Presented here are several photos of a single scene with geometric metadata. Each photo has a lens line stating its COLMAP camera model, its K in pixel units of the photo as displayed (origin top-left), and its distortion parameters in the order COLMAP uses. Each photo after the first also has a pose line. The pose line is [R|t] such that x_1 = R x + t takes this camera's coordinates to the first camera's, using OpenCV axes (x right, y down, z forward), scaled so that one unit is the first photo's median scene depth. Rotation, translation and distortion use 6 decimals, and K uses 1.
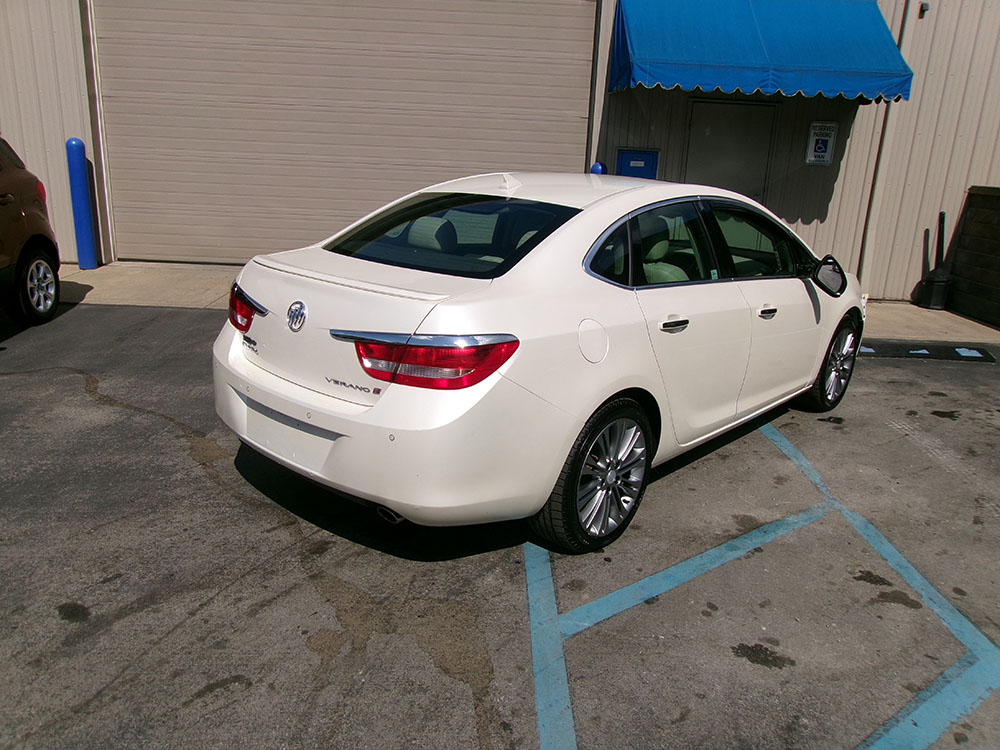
lens RADIAL K [[778.5, 0, 498.9], [0, 778.5, 371.1], [0, 0, 1]] dist [-0.025346, 0.046807]
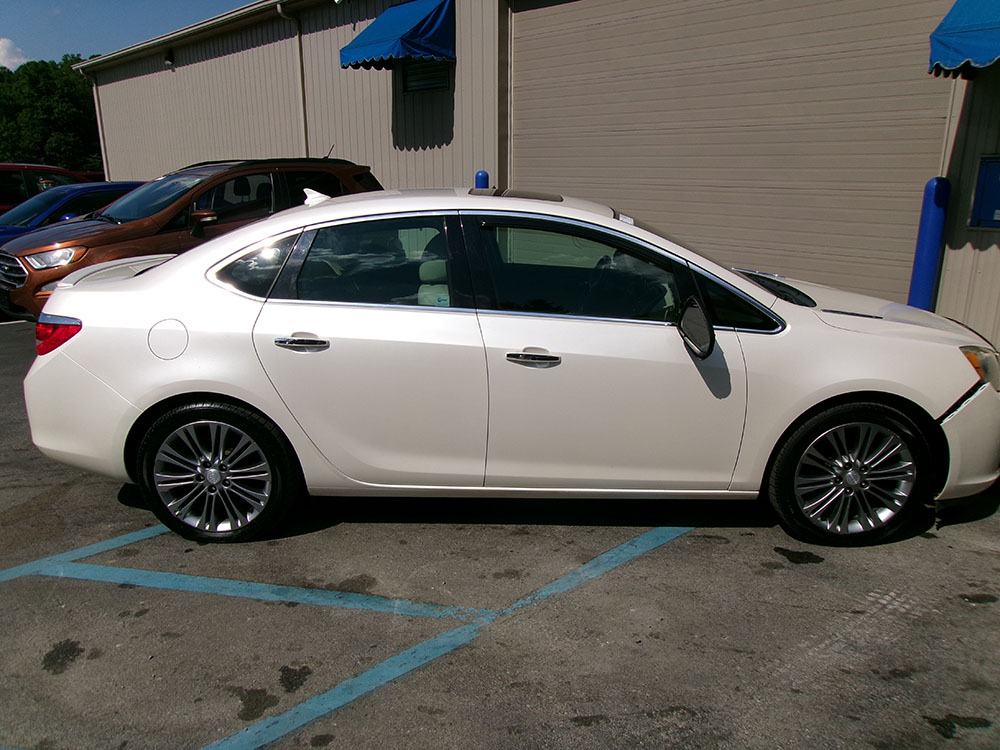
lens RADIAL K [[778.5, 0, 498.3], [0, 778.5, 377.6], [0, 0, 1]] dist [-0.025346, 0.046807]
pose [[0.657470, 0.157214, -0.736896, 0.933176], [-0.178727, 0.982618, 0.050175, -0.093278], [0.731976, 0.098715, 0.674141, 0.466813]]
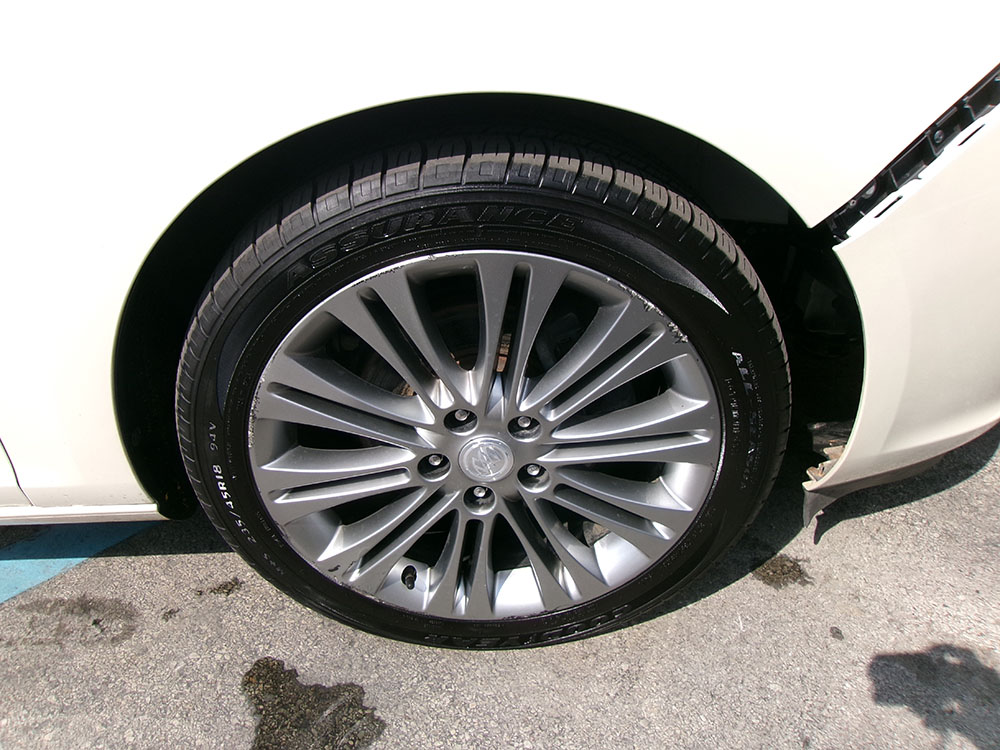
lens RADIAL K [[778.5, 0, 498.9], [0, 778.5, 375.6], [0, 0, 1]] dist [-0.025346, 0.046807]
pose [[0.685175, 0.358889, -0.633825, 0.714025], [-0.151446, 0.921364, 0.357985, -0.112116], [0.712460, -0.149291, 0.685647, 1.186686]]
